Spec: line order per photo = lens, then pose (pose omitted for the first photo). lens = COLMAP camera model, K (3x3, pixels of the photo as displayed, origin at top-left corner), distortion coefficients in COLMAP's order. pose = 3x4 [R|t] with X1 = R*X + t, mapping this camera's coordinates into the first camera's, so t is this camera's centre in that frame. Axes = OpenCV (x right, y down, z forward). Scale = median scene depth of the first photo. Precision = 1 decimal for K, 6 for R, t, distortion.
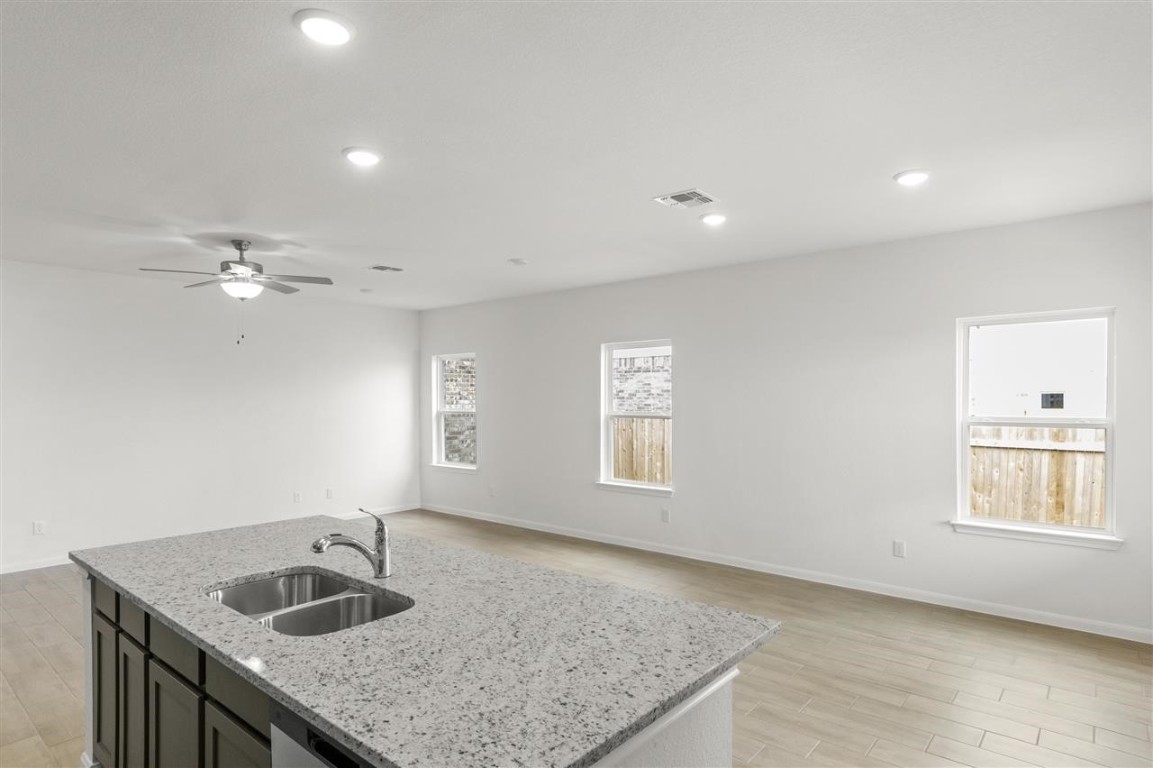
lens RADIAL K [[629.5, 0, 590.1], [0, 629.5, 404.4], [0, 0, 1]] dist [0.002770, 0.000119]
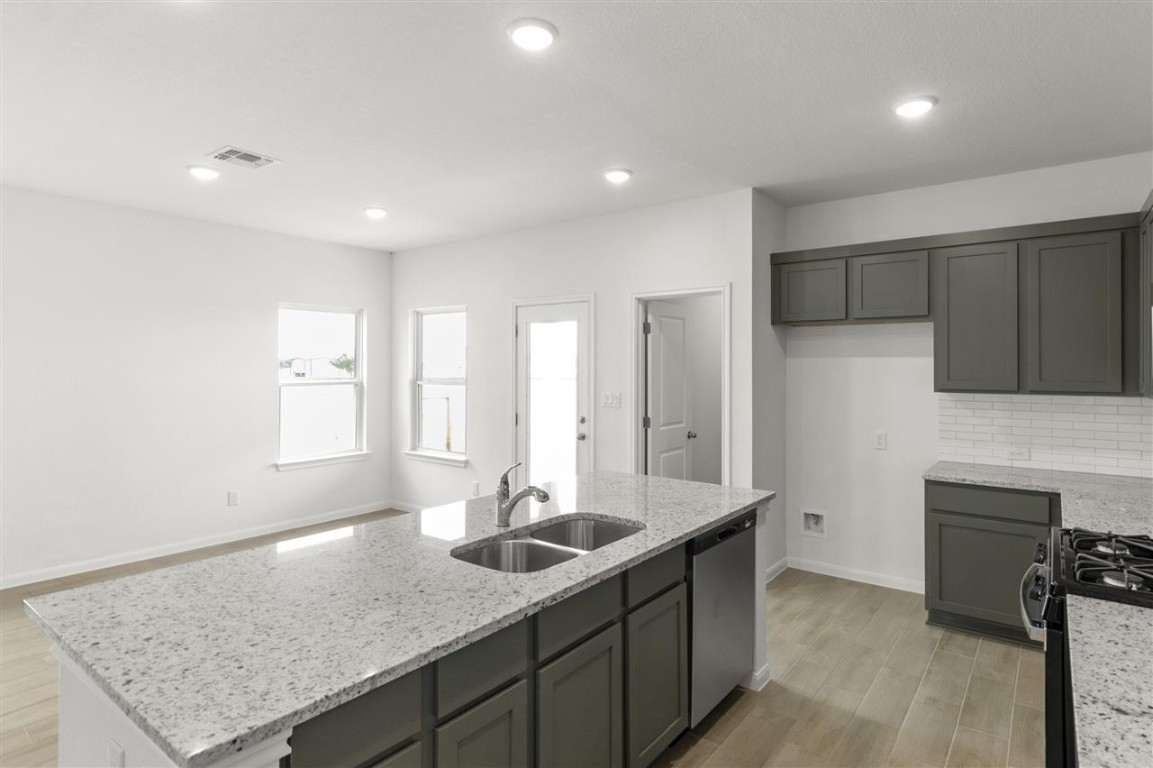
lens RADIAL K [[608.4, 0, 595.4], [0, 608.4, 363.4], [0, 0, 1]] dist [0.004601, -0.000503]
pose [[-0.055984, 0.004711, 0.998421, -0.677683], [0.006992, 0.999966, -0.004326, -0.003392], [-0.998407, 0.006739, -0.056015, 0.429343]]
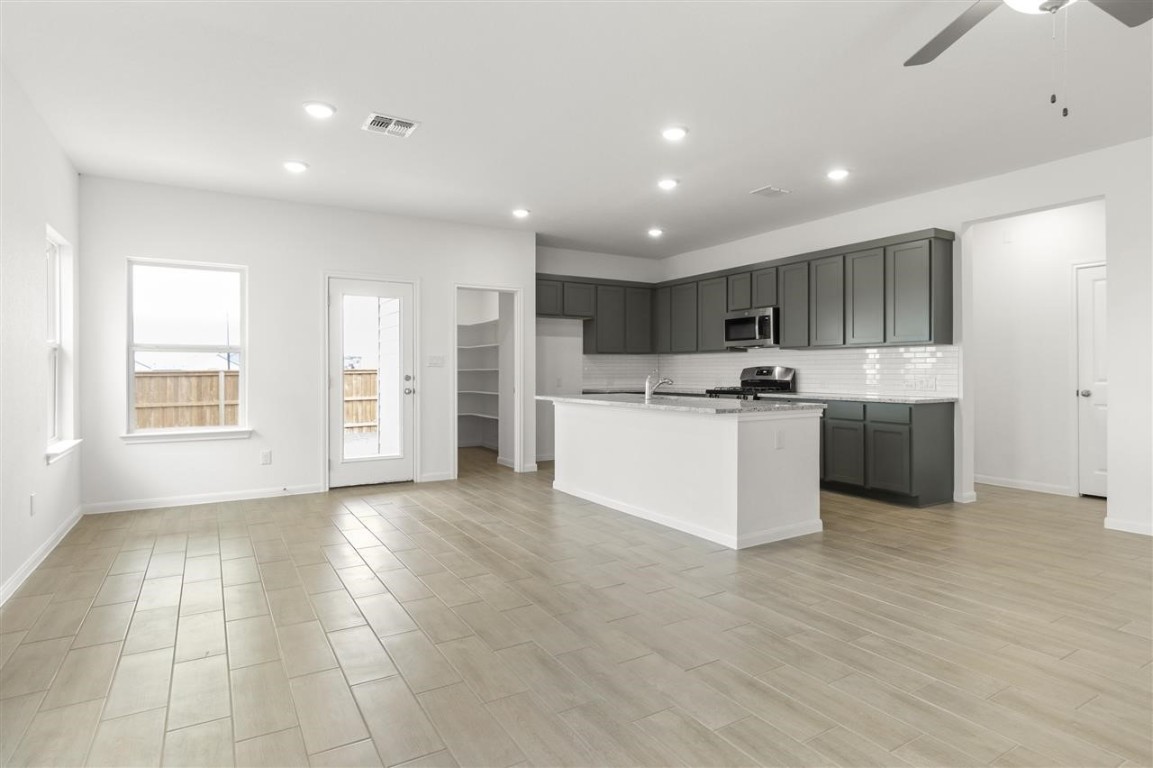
lens RADIAL K [[622.8, 0, 599.7], [0, 622.8, 370.5], [0, 0, 1]] dist [0.007646, 0.000259]
pose [[-0.952639, 0.003436, 0.304084, -0.422191], [0.006359, 0.999943, 0.008623, 0.067534], [-0.304037, 0.010148, -0.952606, 1.593613]]
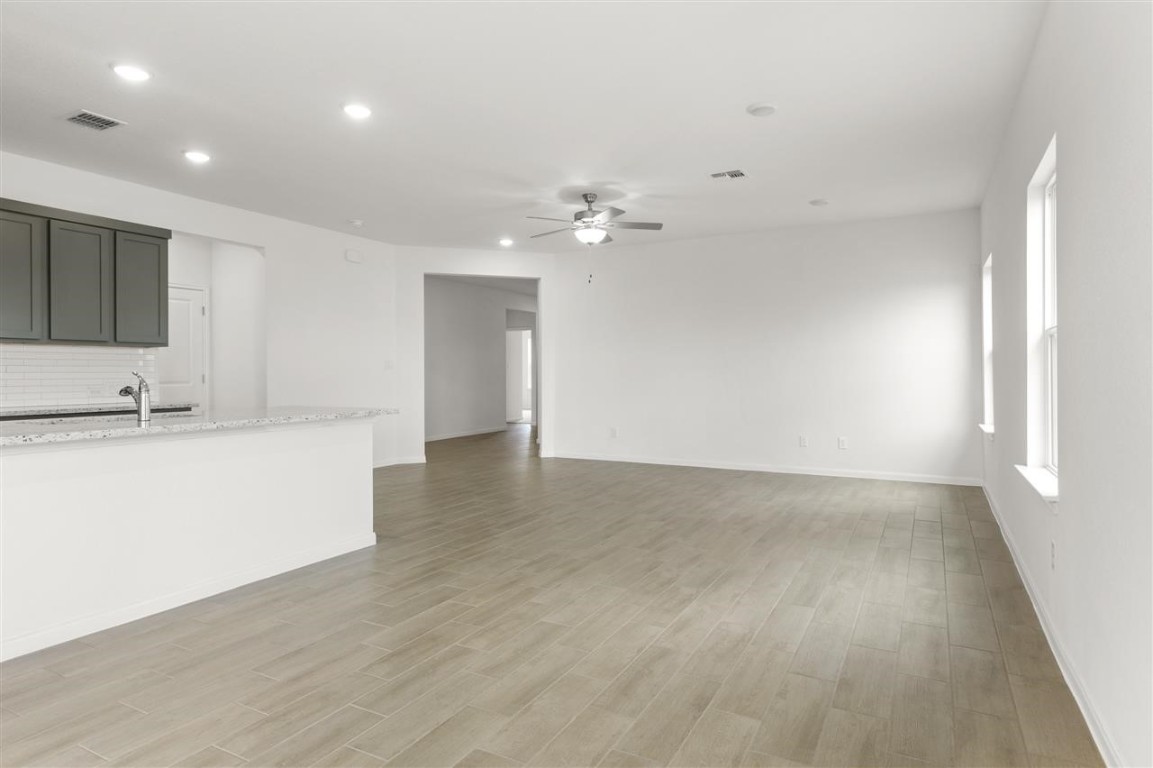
lens RADIAL K [[630.5, 0, 597.2], [0, 630.5, 370.4], [0, 0, 1]] dist [0.002684, -0.000956]
pose [[0.209198, -0.002174, -0.977871, 0.631874], [-0.004224, 0.999986, -0.003127, 0.075382], [0.977864, 0.004785, 0.209186, 0.827242]]
